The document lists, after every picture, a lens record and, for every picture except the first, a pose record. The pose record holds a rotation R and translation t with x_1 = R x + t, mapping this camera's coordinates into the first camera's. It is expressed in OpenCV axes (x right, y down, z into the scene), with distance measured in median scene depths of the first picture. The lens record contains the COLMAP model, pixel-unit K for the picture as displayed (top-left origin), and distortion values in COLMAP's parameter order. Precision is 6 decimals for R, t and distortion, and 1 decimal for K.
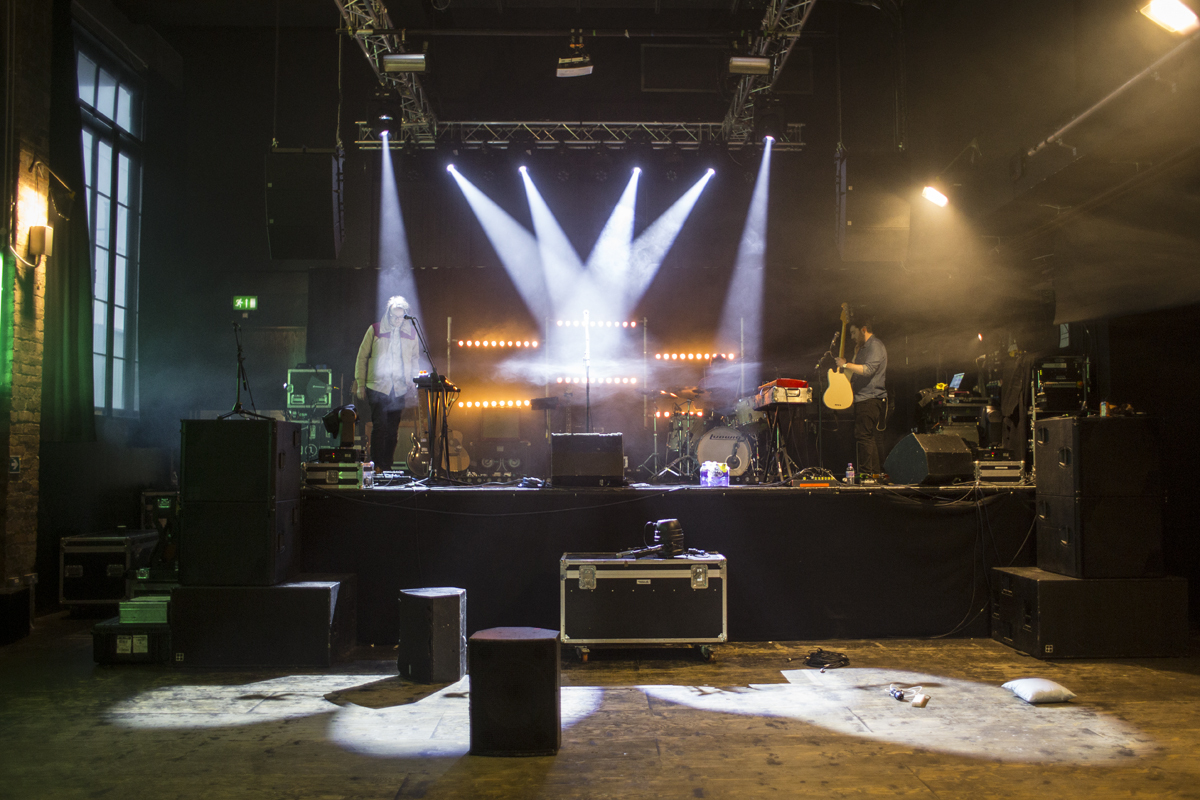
lens RADIAL K [[1019.1, 0, 600.0], [0, 1019.1, 400.0], [0, 0, 1]] dist [-0.059254, 0.004633]
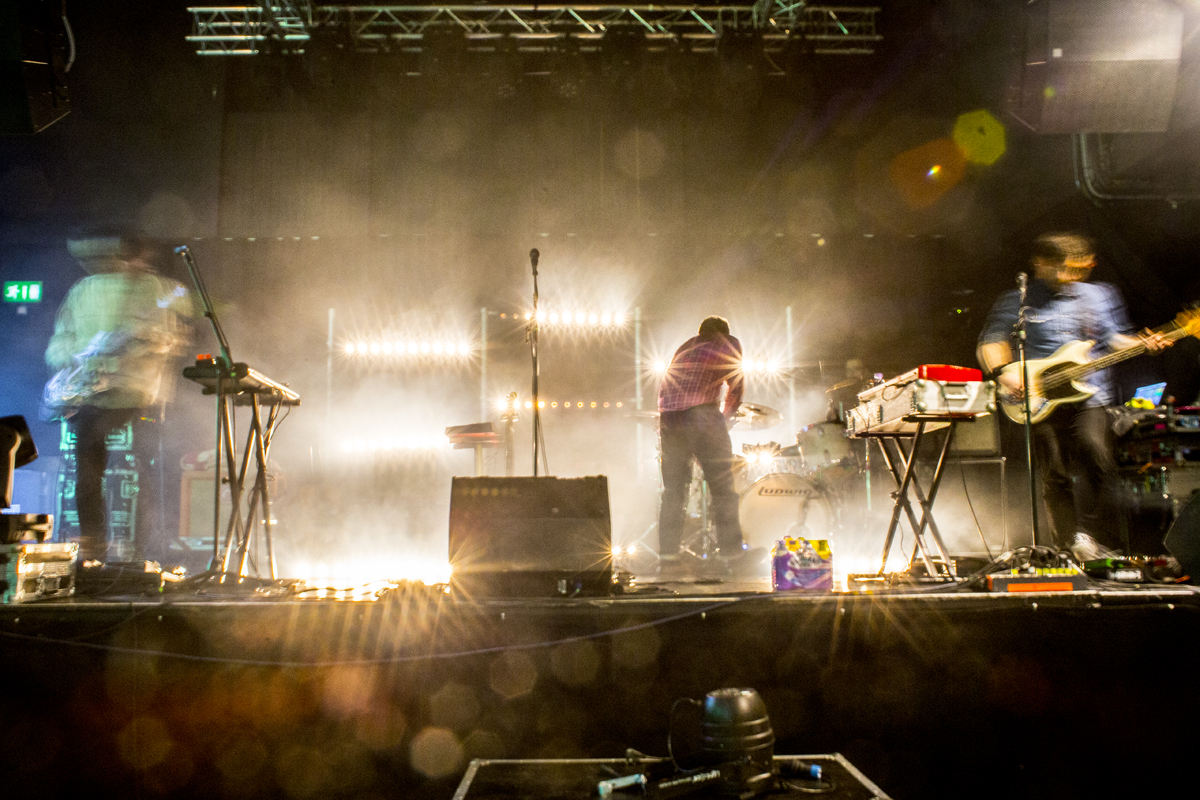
lens RADIAL K [[1050.5, 0, 576.5], [0, 1050.5, 396.2], [0, 0, 1]] dist [-0.050043, 0.003556]
pose [[0.999981, -0.006067, 0.001264, 0.007384], [0.006138, 0.997768, -0.066495, 0.028272], [-0.000857, 0.066502, 0.997786, 0.528218]]
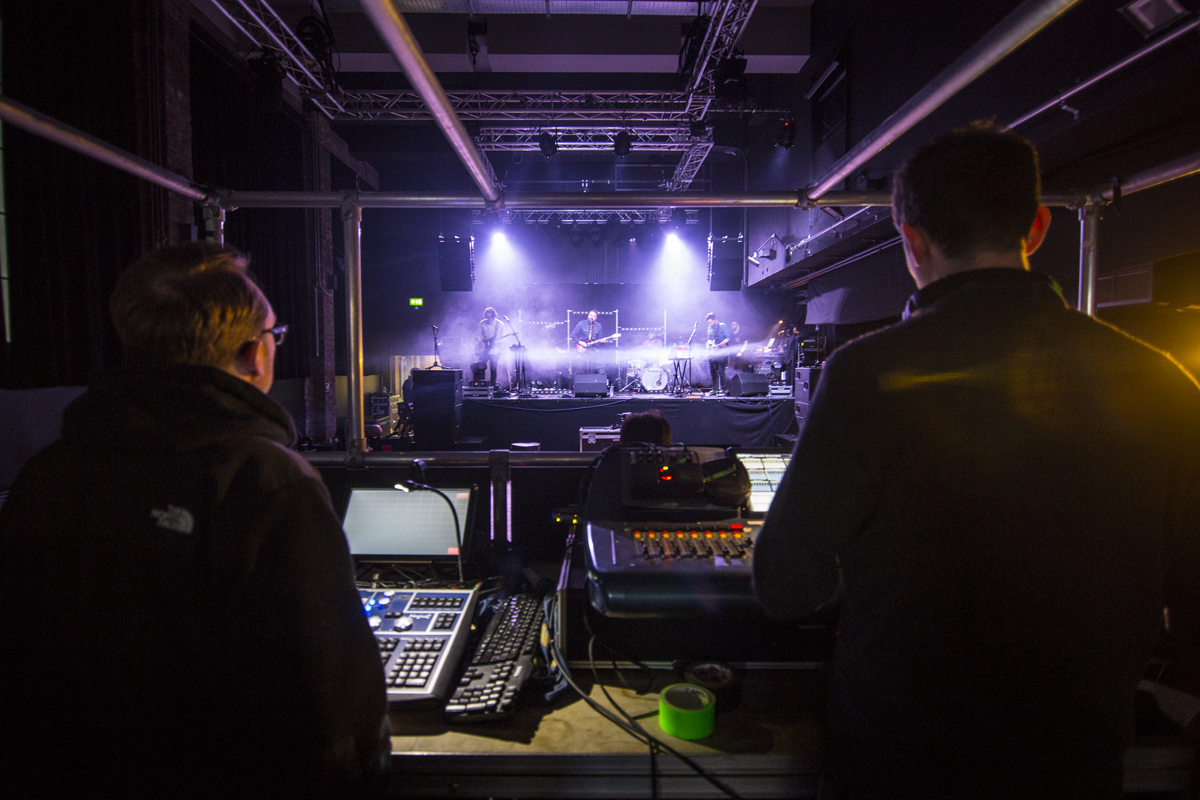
lens RADIAL K [[620.5, 0, 576.2], [0, 620.5, 395.2], [0, 0, 1]] dist [-0.001195, -0.000188]
pose [[0.999837, -0.000225, -0.018059, -0.018968], [0.002129, 0.994418, 0.105486, -0.061050], [0.017935, -0.105507, 0.994257, -0.335673]]
